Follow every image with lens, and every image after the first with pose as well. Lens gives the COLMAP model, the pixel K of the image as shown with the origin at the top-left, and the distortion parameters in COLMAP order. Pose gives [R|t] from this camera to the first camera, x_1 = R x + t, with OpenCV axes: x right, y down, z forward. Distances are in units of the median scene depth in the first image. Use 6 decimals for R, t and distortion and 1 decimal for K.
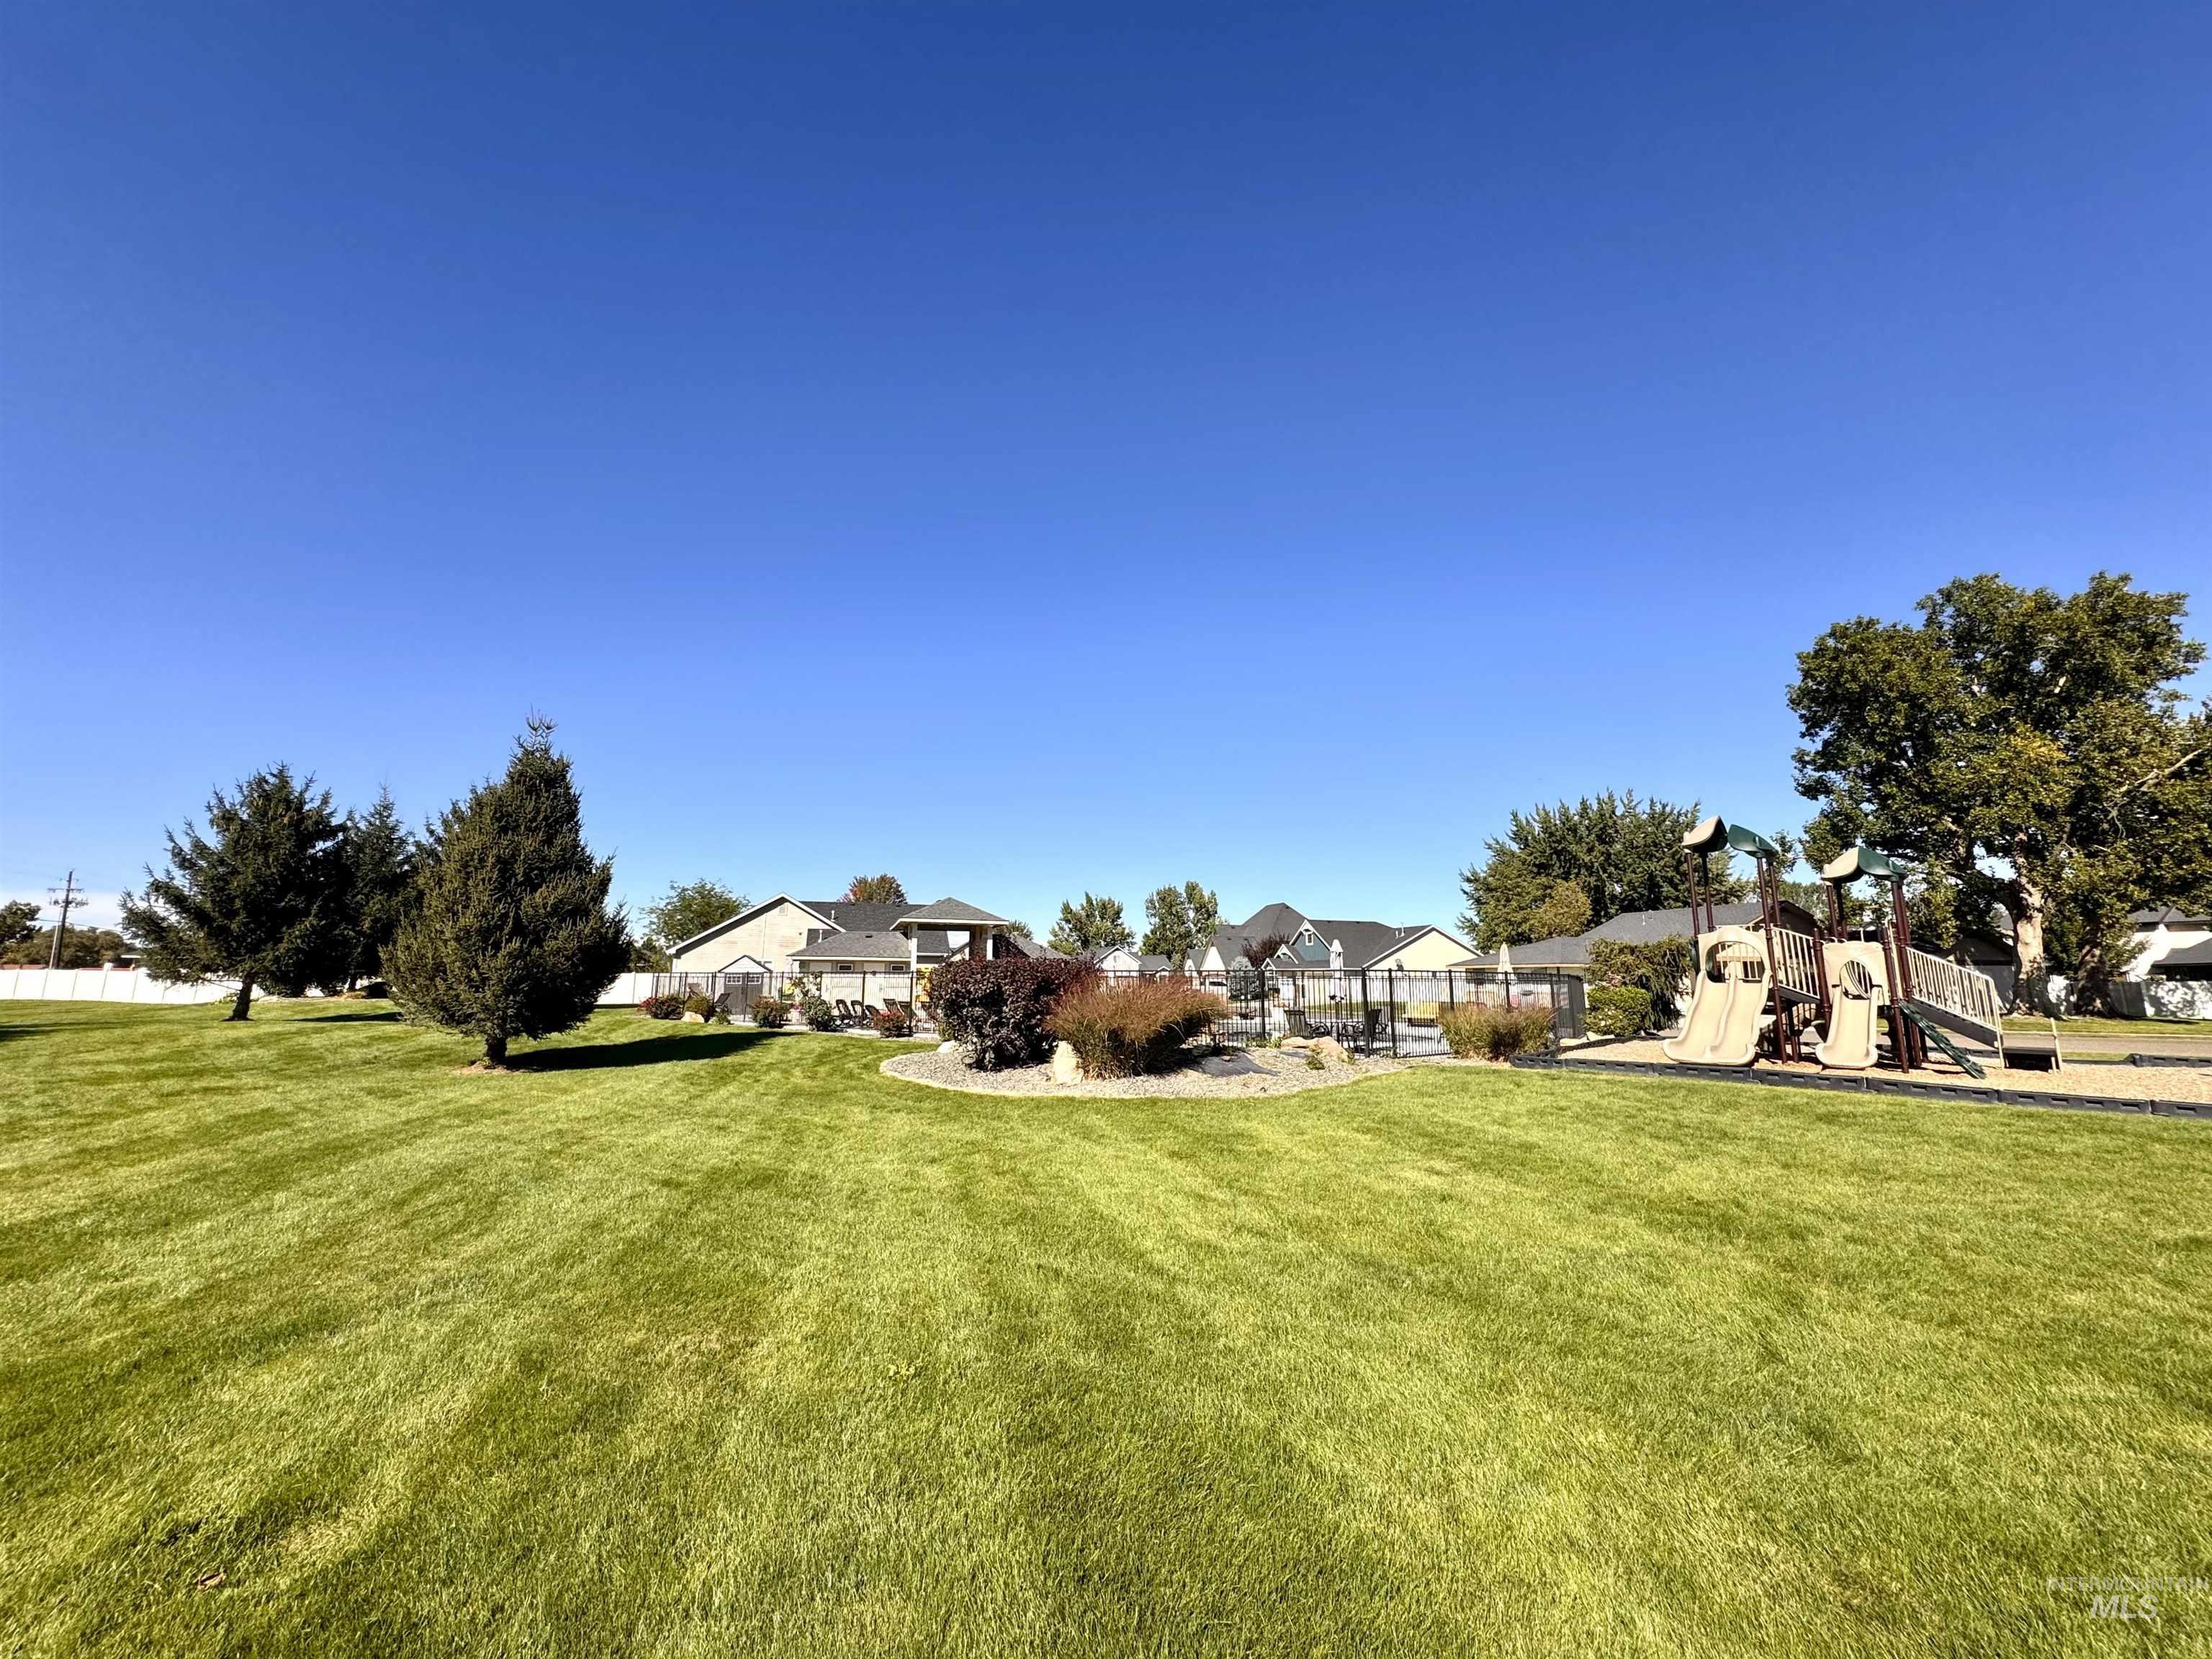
lens RADIAL K [[879.1, 0, 1112.1], [0, 879.1, 822.5], [0, 0, 1]] dist [-0.001023, 0.000411]
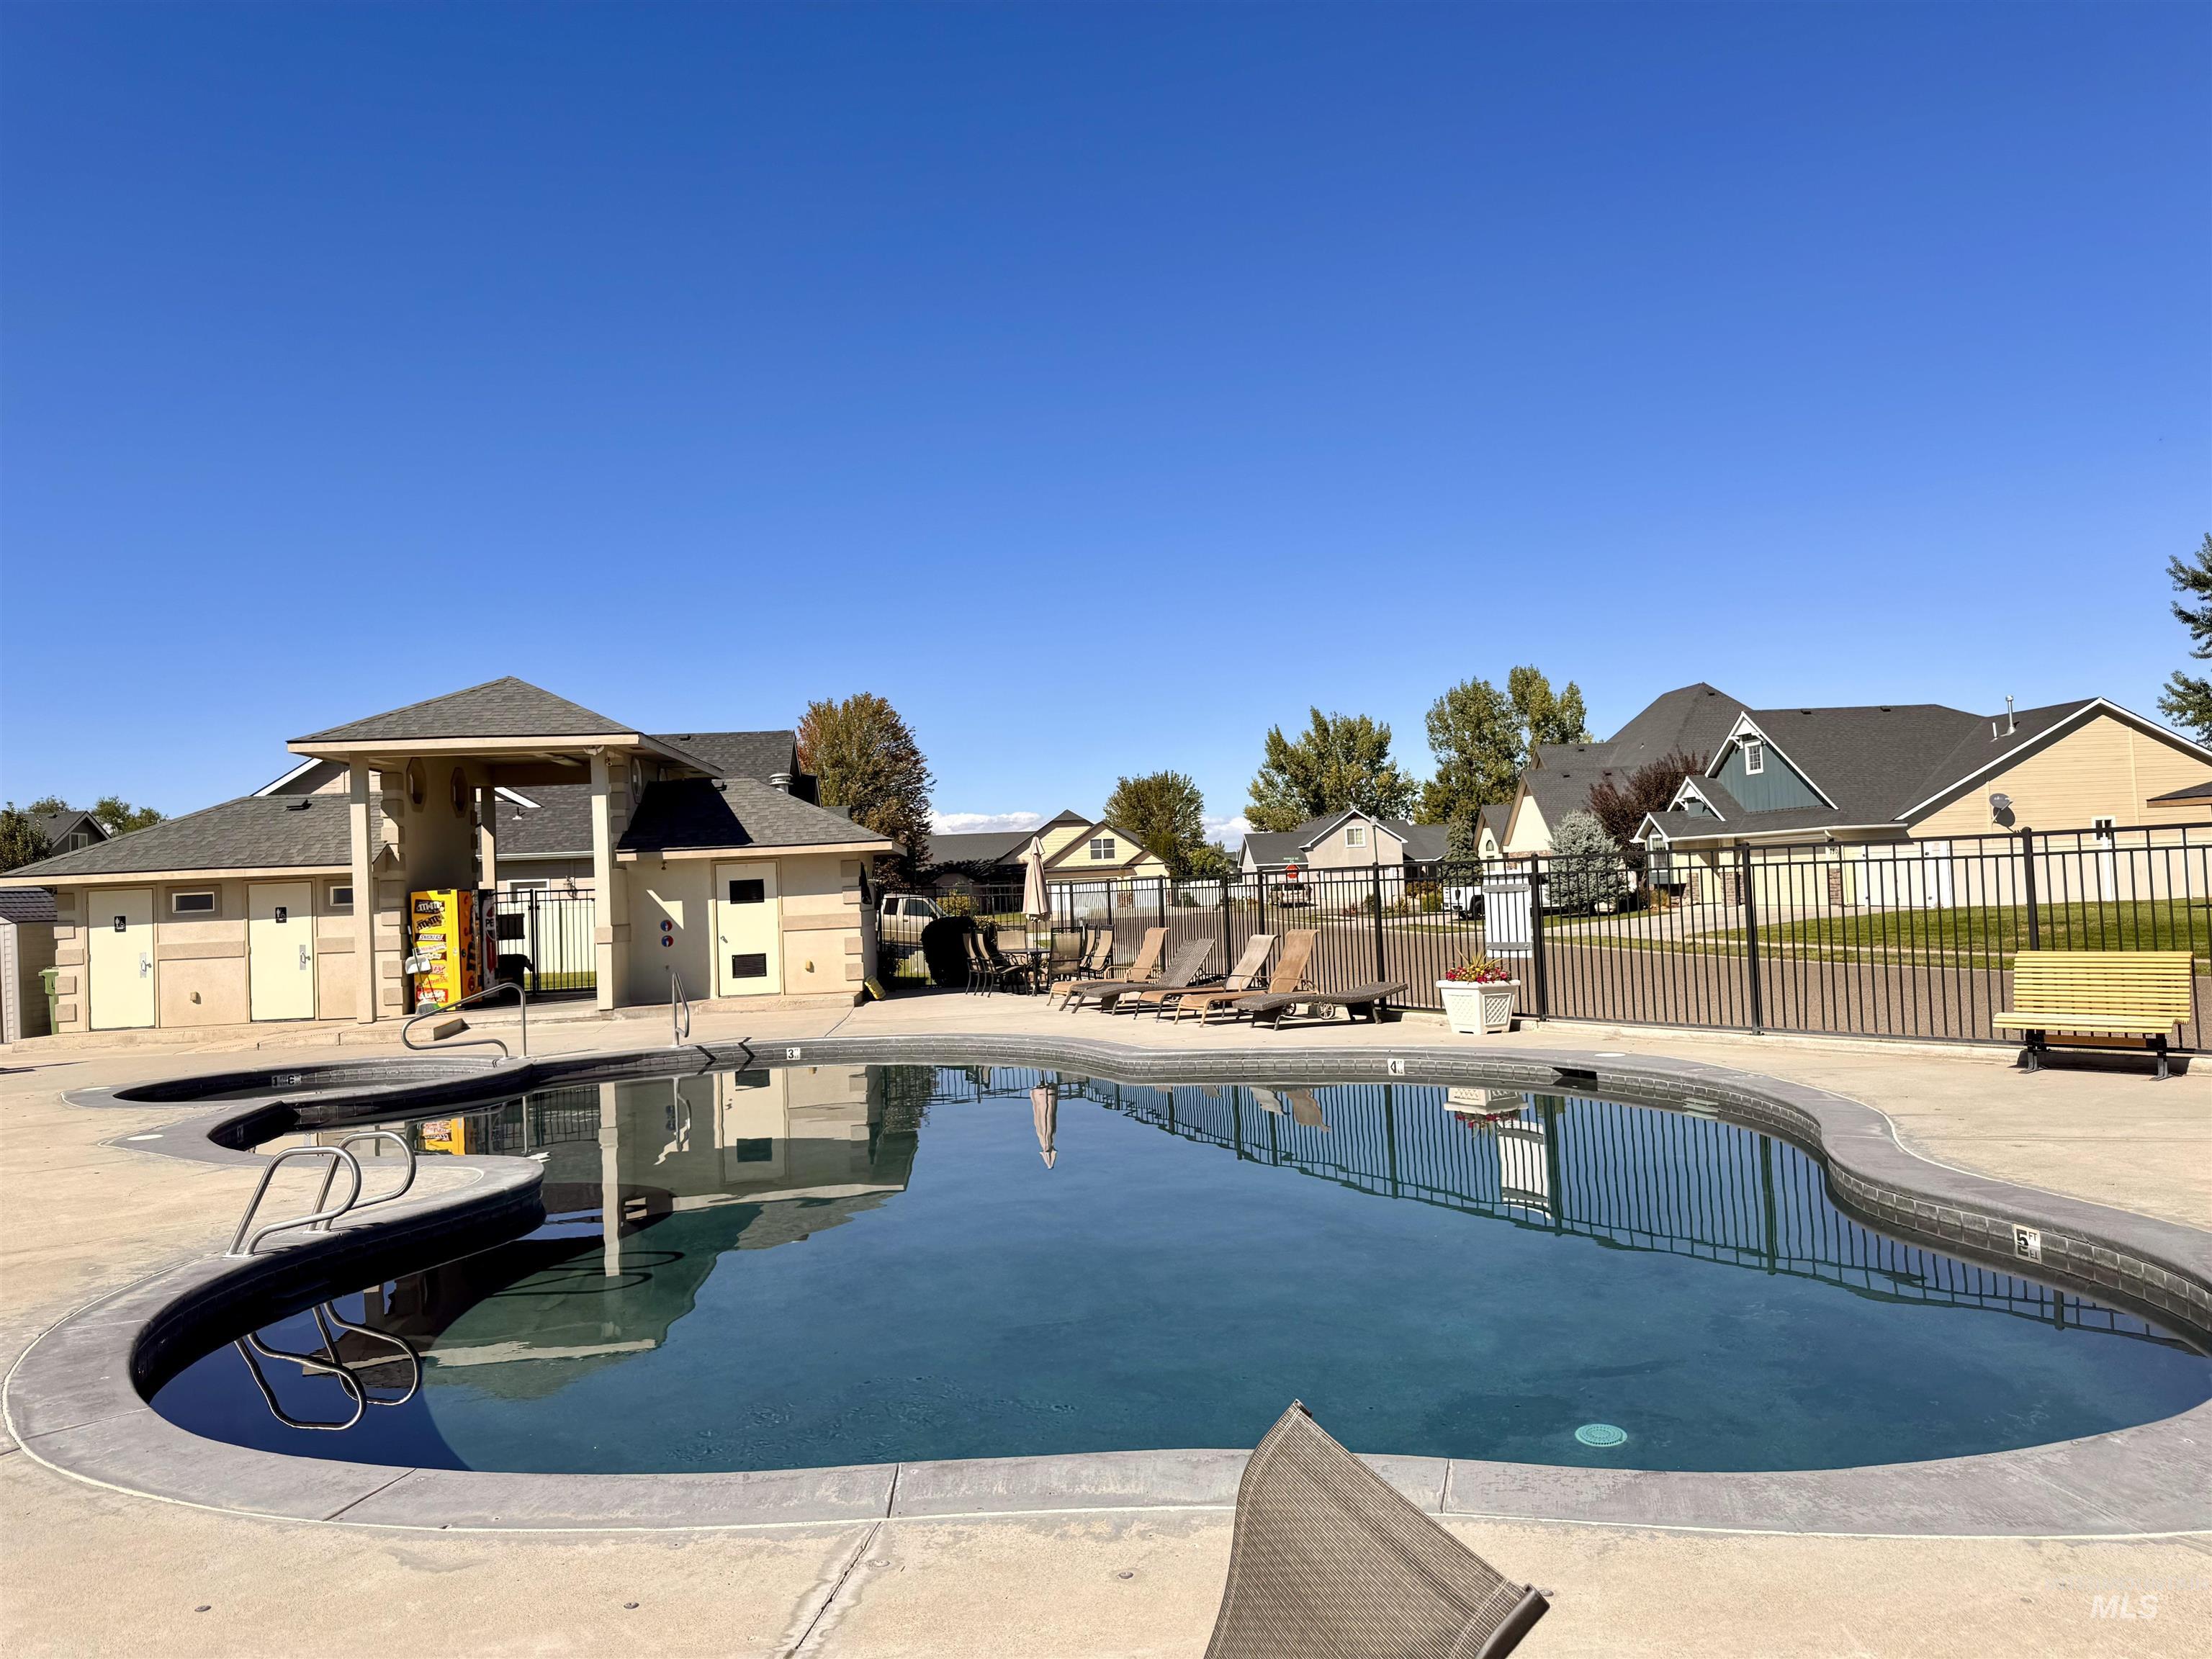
lens RADIAL K [[1557.5, 0, 1093.1], [0, 1557.5, 831.7], [0, 0, 1]] dist [0.014203, -0.010056]
pose [[0.975691, -0.057497, -0.211476, 0.072228], [0.087454, 0.986958, 0.135150, 0.038984], [0.200947, -0.150359, 0.967994, 0.224217]]
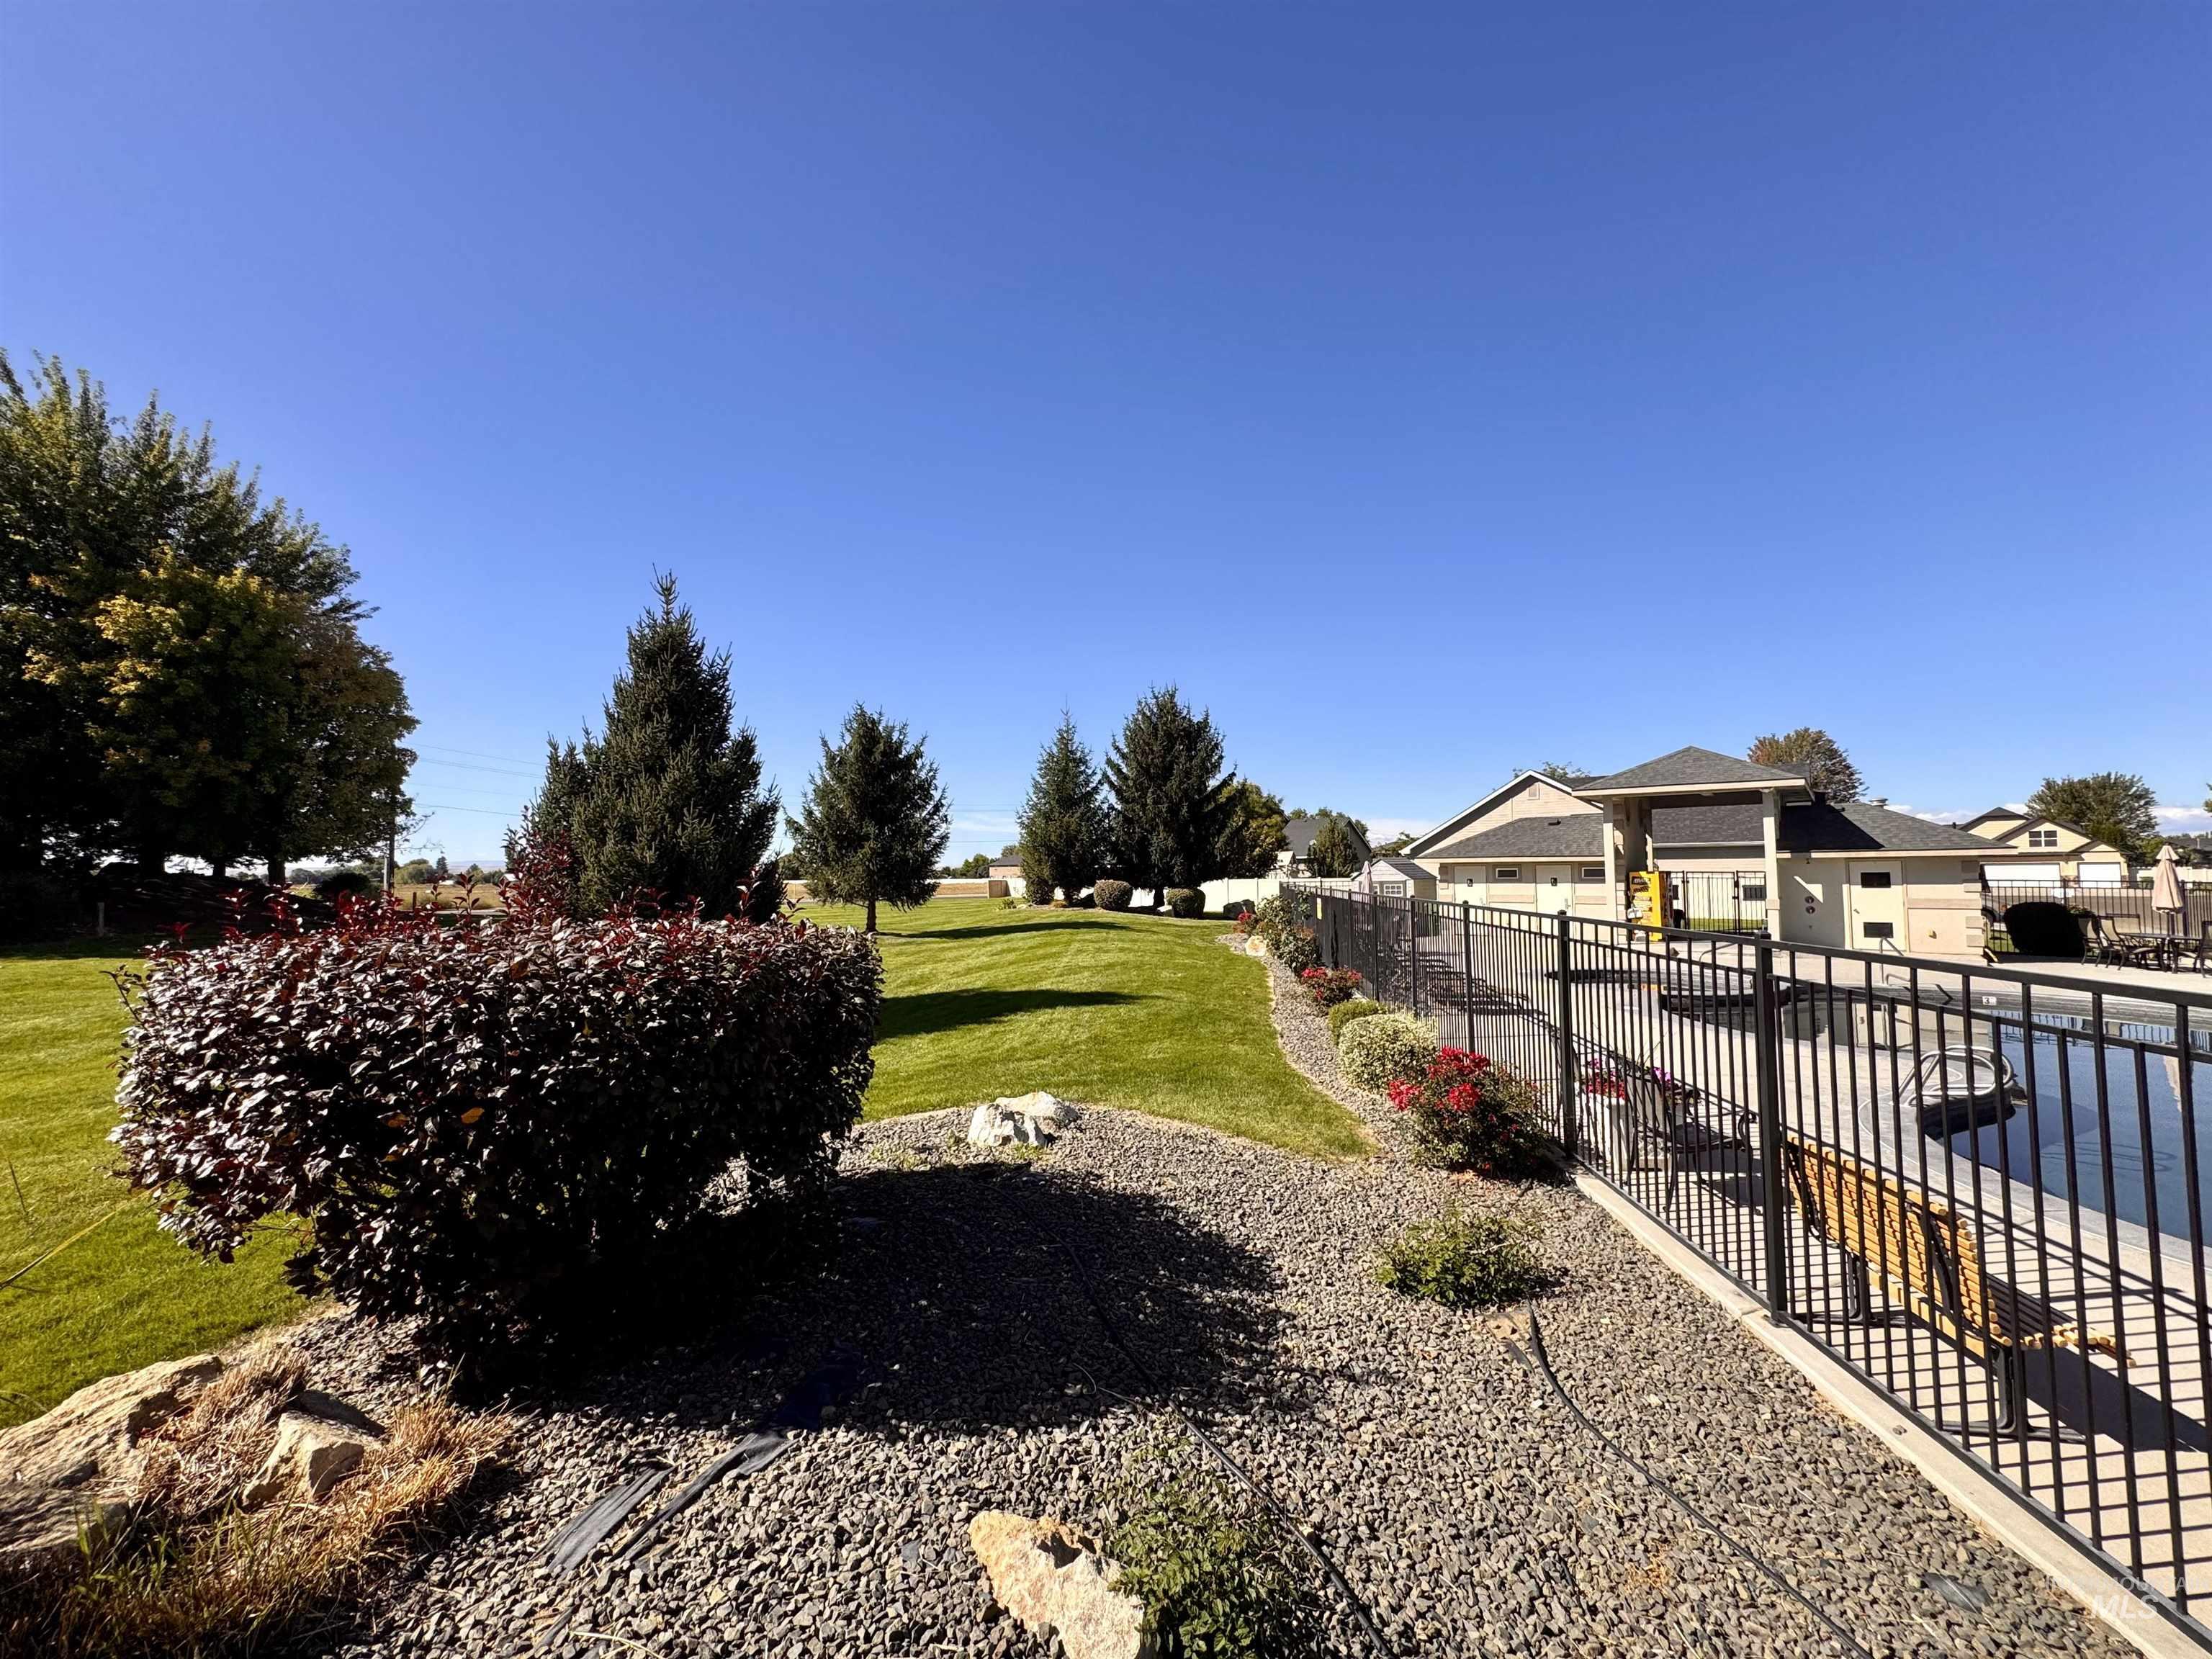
lens RADIAL K [[879.1, 0, 1110.9], [0, 879.1, 823.2], [0, 0, 1]] dist [-0.001023, 0.000411]
pose [[0.545516, -0.057753, -0.836108, 0.039151], [0.159722, 0.986503, 0.036069, 0.025883], [0.822740, -0.153221, 0.547377, 0.185614]]
